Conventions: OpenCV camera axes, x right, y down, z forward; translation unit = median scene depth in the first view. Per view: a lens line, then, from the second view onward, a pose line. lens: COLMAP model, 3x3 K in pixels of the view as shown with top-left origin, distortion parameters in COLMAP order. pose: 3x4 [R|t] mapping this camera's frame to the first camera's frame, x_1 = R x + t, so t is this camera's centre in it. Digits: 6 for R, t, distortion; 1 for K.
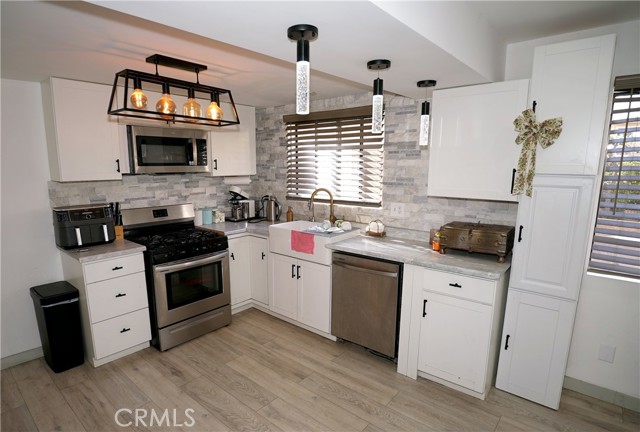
lens RADIAL K [[349.2, 0, 298.7], [0, 349.2, 229.9], [0, 0, 1]] dist [-0.041432, 0.000255]
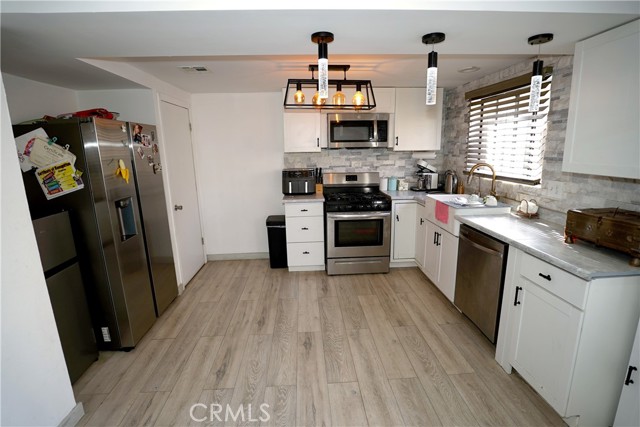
lens RADIAL K [[311.7, 0, 320.0], [0, 311.7, 213.5], [0, 0, 1]] dist [-0.036418, 0.000469]
pose [[0.708455, 0.136062, -0.692516, 0.422707], [-0.115561, 0.990361, 0.076361, 0.011172], [0.696231, 0.025930, 0.717349, 0.060505]]
